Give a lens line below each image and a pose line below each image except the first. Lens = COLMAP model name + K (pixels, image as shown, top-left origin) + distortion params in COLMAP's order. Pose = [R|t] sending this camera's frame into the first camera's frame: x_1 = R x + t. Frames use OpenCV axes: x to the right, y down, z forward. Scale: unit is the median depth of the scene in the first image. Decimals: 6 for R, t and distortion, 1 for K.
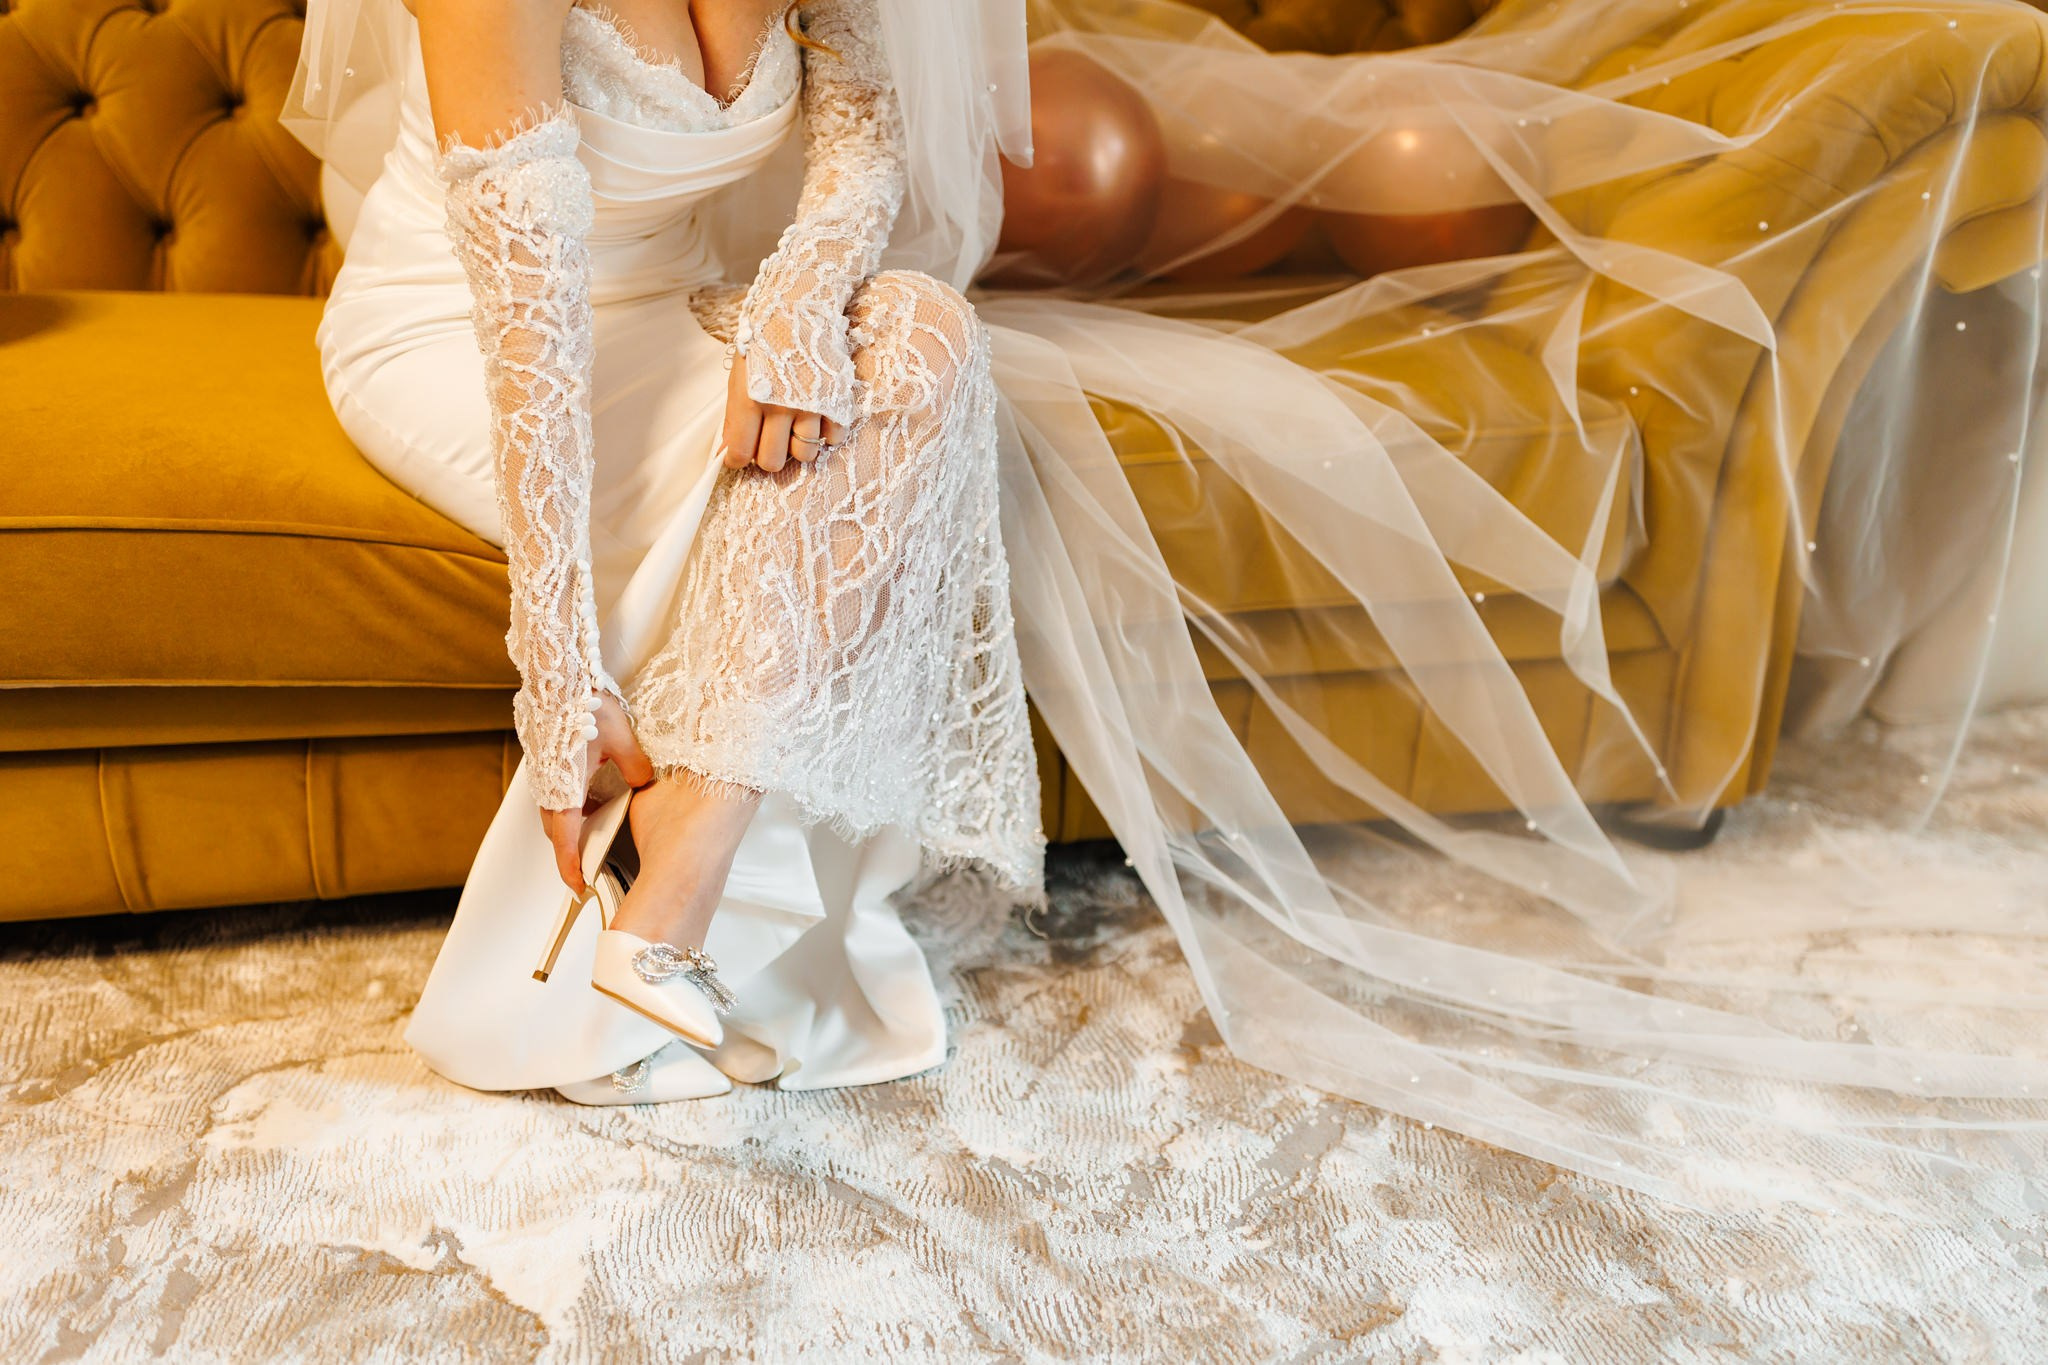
lens RADIAL K [[2037.7, 0, 1018.3], [0, 2037.7, 688.9], [0, 0, 1]] dist [0.020976, 0.000000]
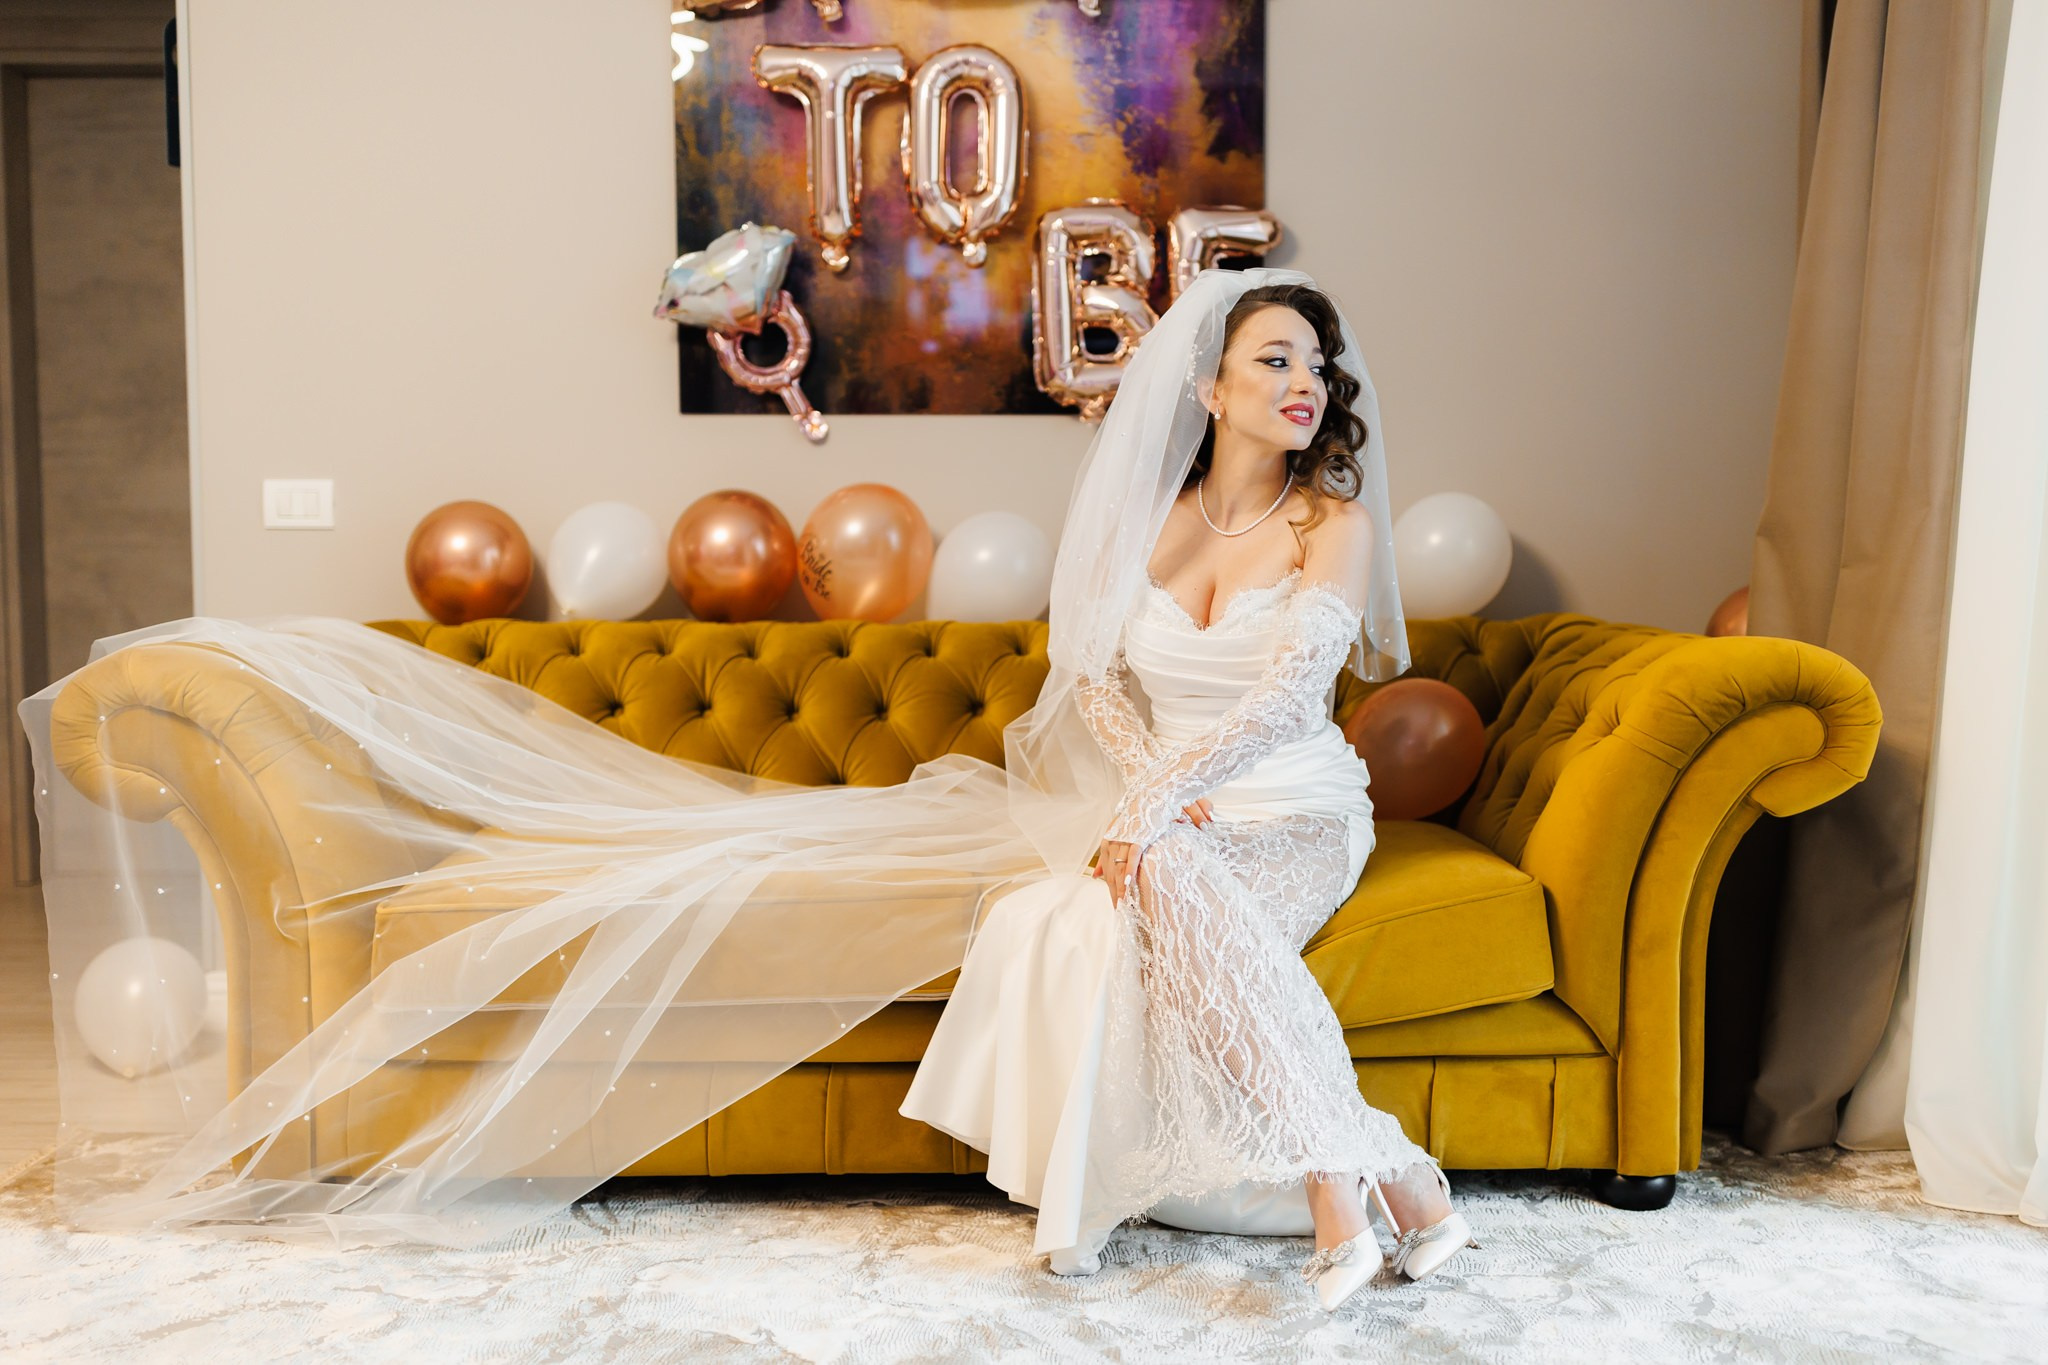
lens RADIAL K [[2037.7, 0, 1023.2], [0, 2037.7, 683.1], [0, 0, 1]] dist [0.020976, 0.000000]
pose [[0.982746, -0.003690, -0.184926, 0.234440], [-0.054373, 0.949861, -0.307909, 0.262527], [0.176790, 0.312651, 0.933271, -0.678129]]
